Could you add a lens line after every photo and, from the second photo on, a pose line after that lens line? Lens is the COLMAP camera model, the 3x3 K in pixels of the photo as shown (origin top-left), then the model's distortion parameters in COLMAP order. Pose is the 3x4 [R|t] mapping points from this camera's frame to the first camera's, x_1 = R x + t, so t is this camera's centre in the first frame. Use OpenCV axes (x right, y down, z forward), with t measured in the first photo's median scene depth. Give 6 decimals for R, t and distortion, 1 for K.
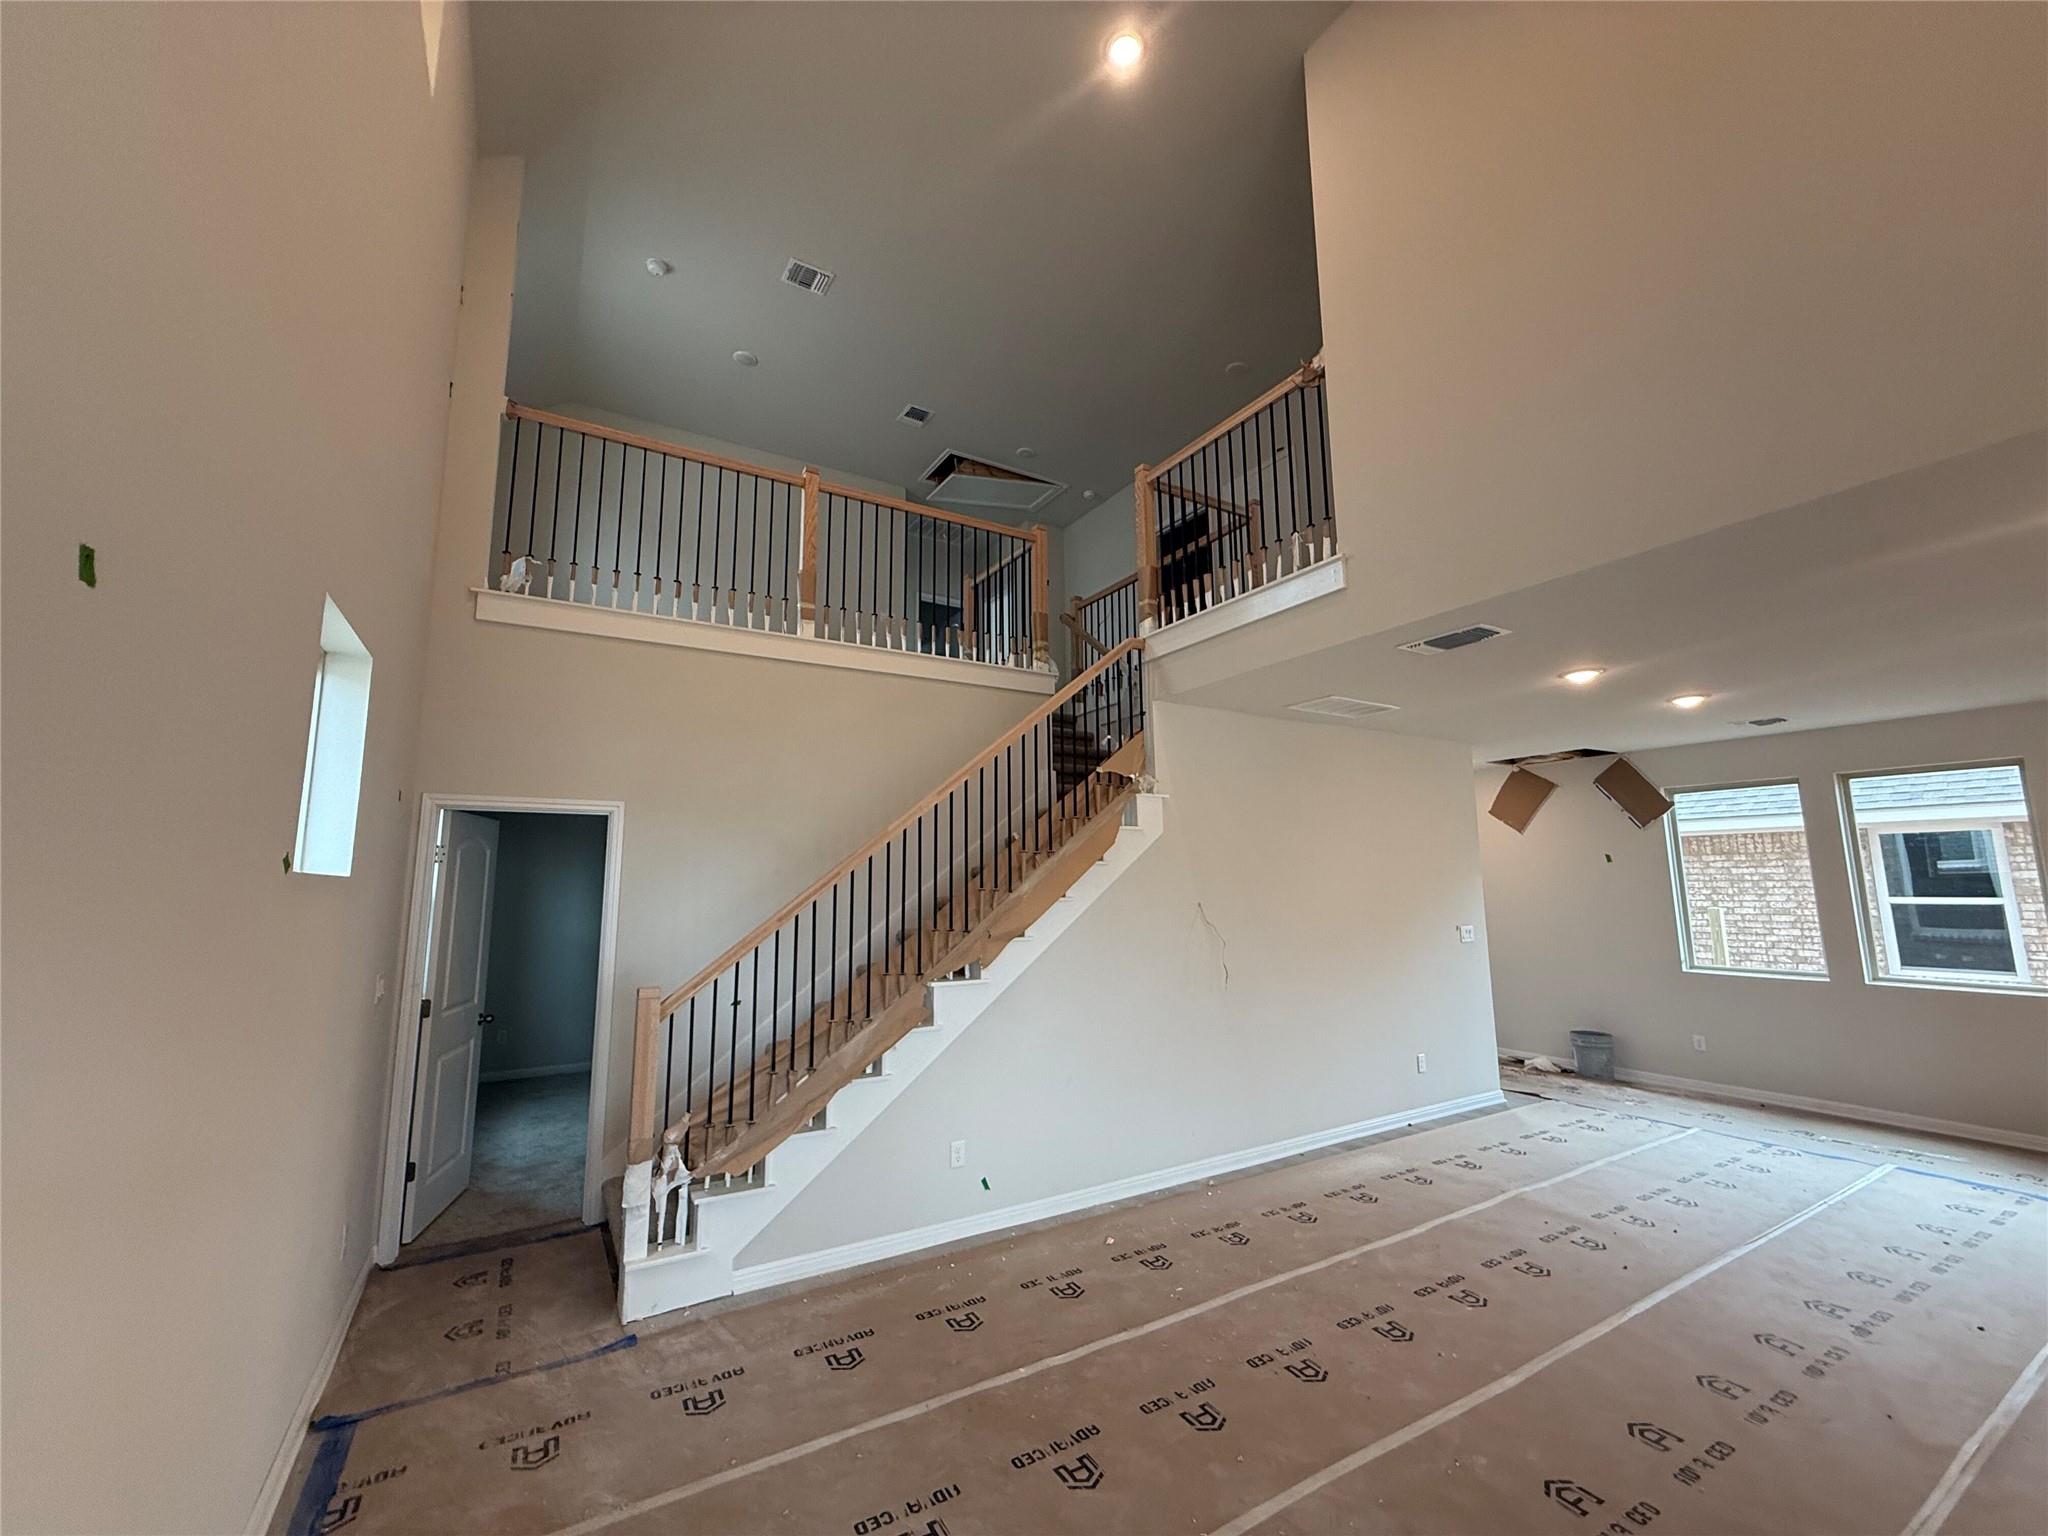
lens RADIAL K [[816.8, 0, 1016.2], [0, 816.8, 764.8], [0, 0, 1]] dist [-0.000126, 0.000481]
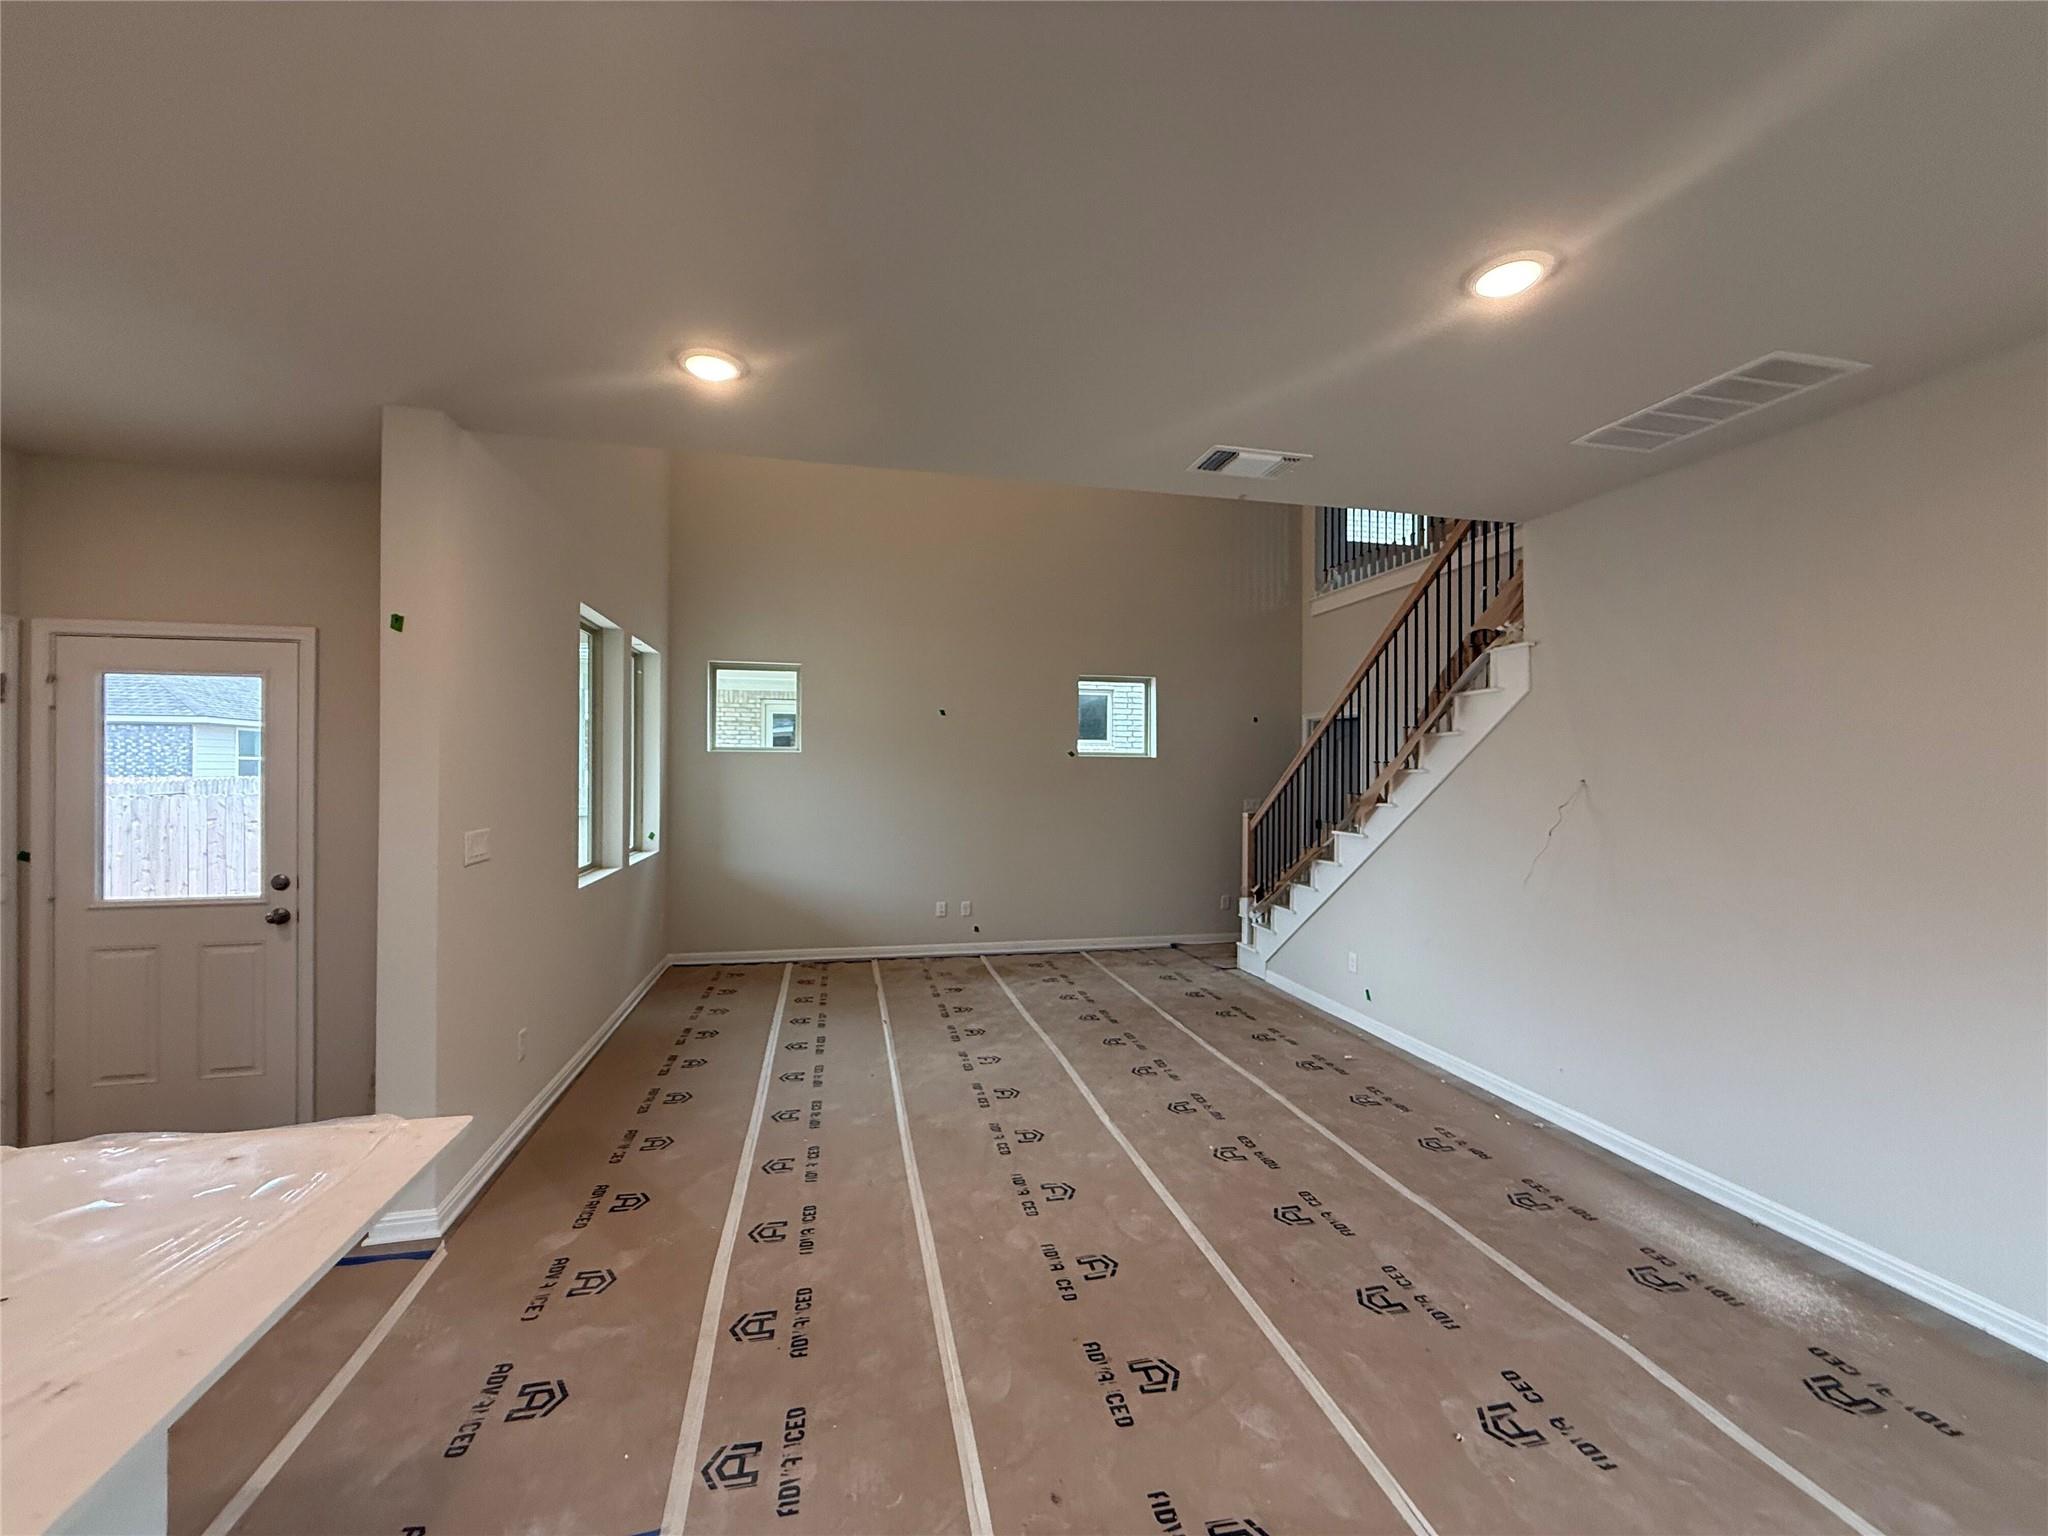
lens RADIAL K [[816.8, 0, 1016.2], [0, 816.8, 764.8], [0, 0, 1]] dist [-0.000126, 0.000481]
pose [[-0.301123, 0.001244, -0.953584, 1.311502], [0.129763, 0.990751, -0.039684, 0.147093], [0.944715, -0.135689, -0.298500, 0.915317]]
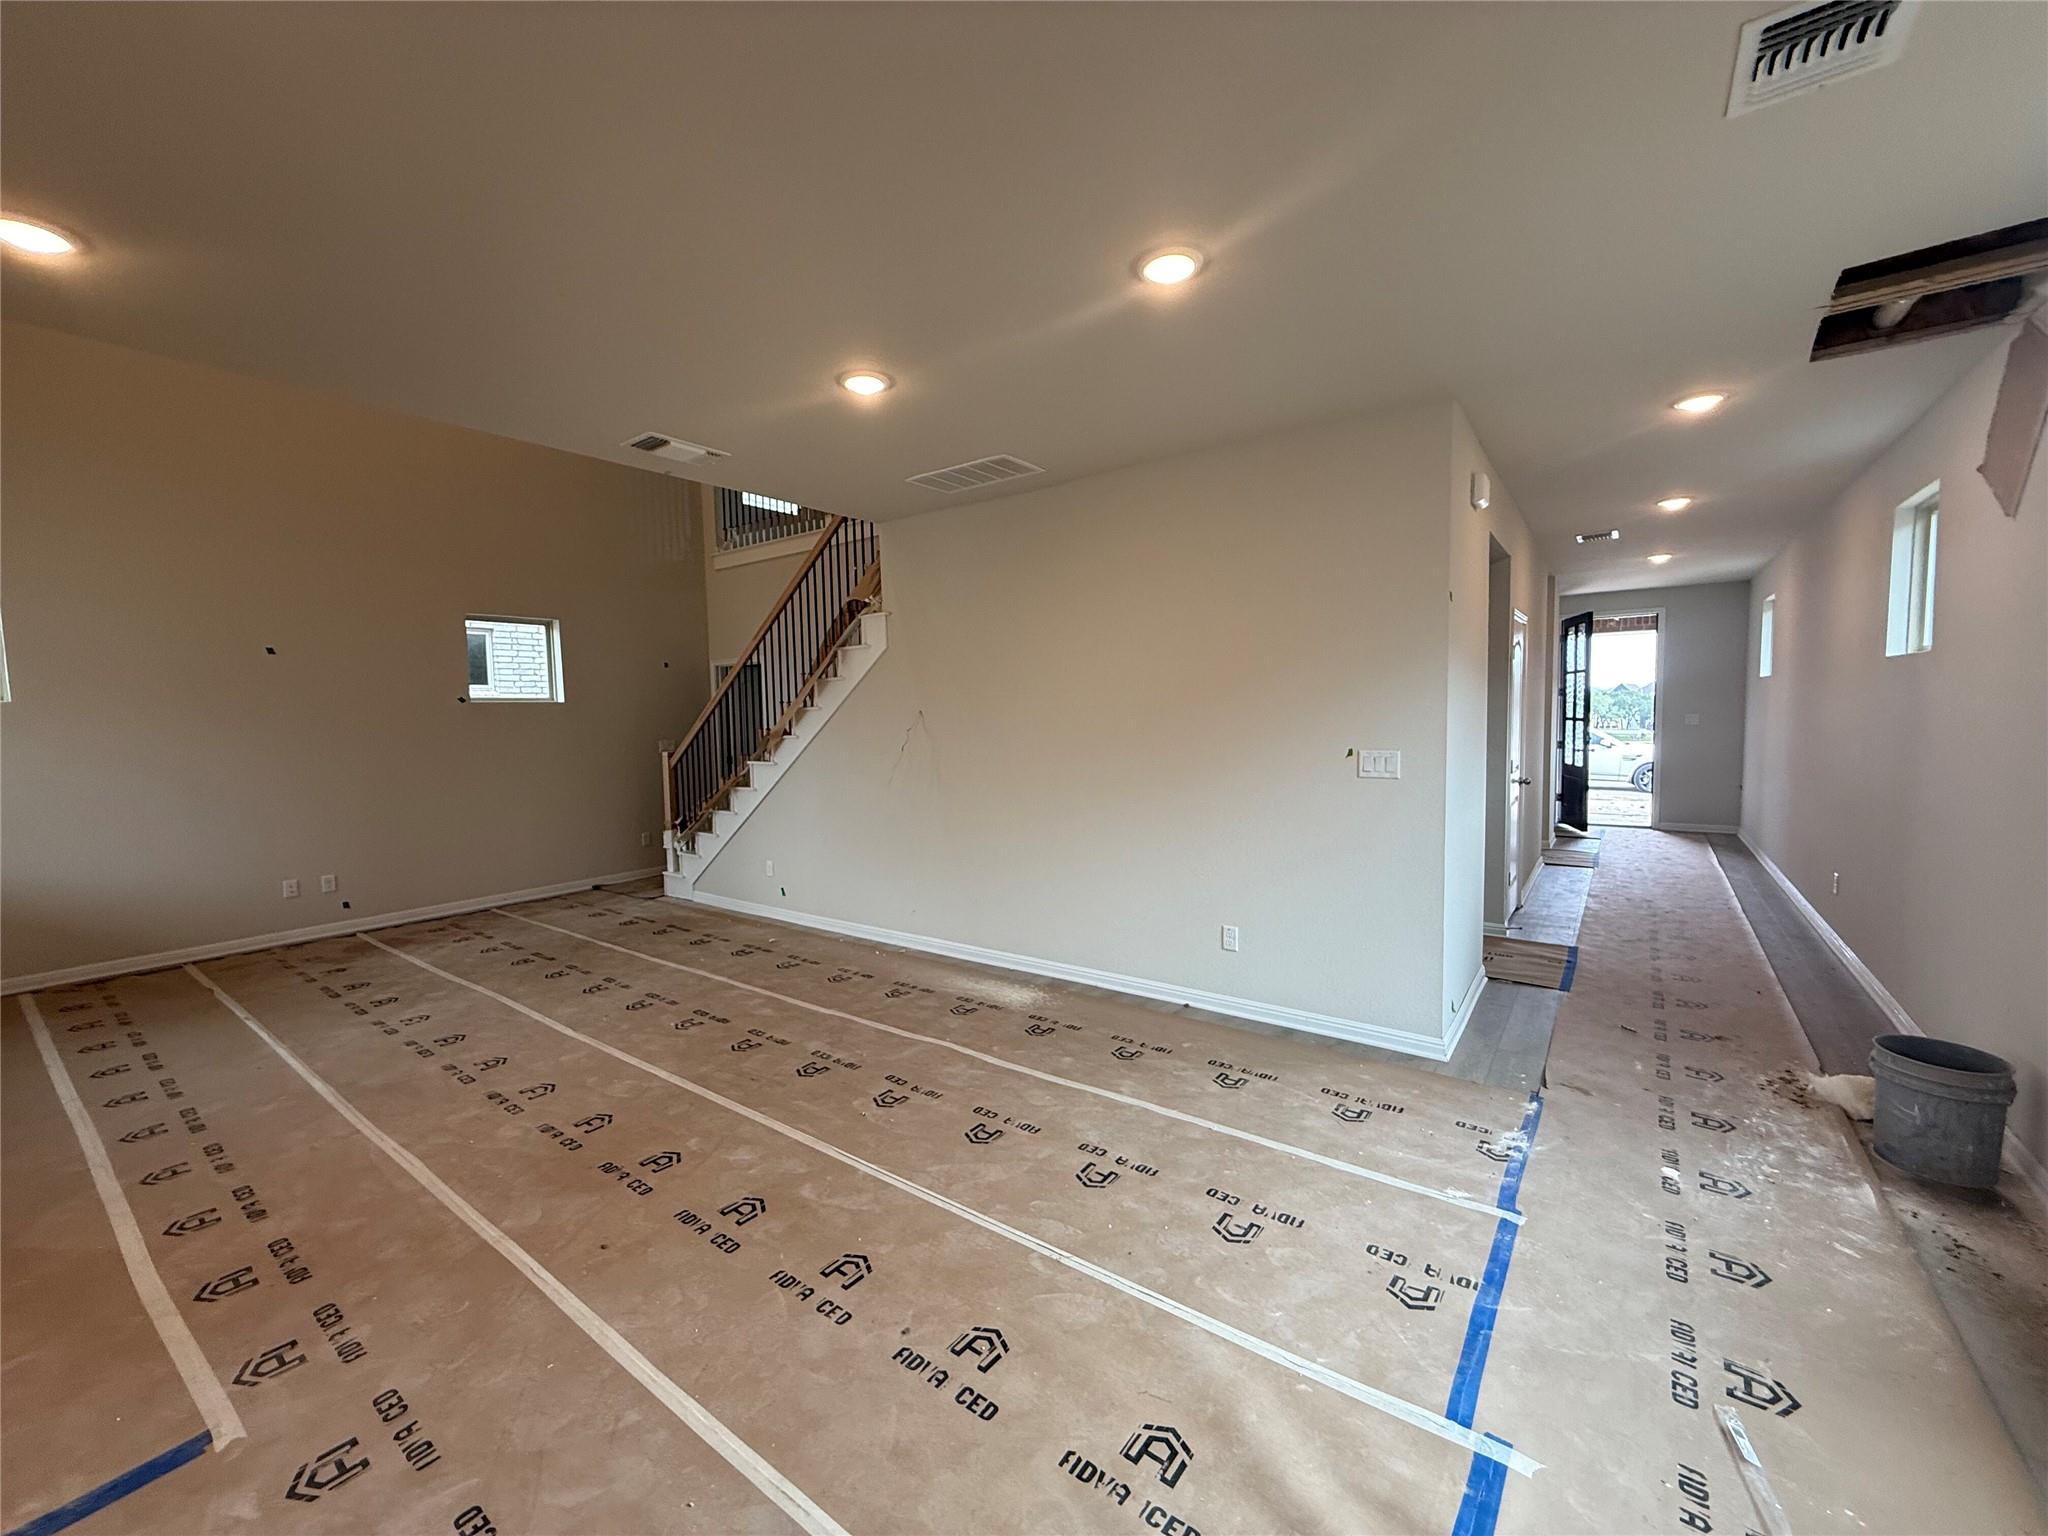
lens RADIAL K [[816.8, 0, 1016.2], [0, 816.8, 764.8], [0, 0, 1]] dist [-0.000126, 0.000481]
pose [[0.395699, 0.062191, -0.916272, 1.526855], [0.145452, 0.980868, 0.129390, 0.146123], [0.906789, -0.184474, 0.379083, 0.862268]]
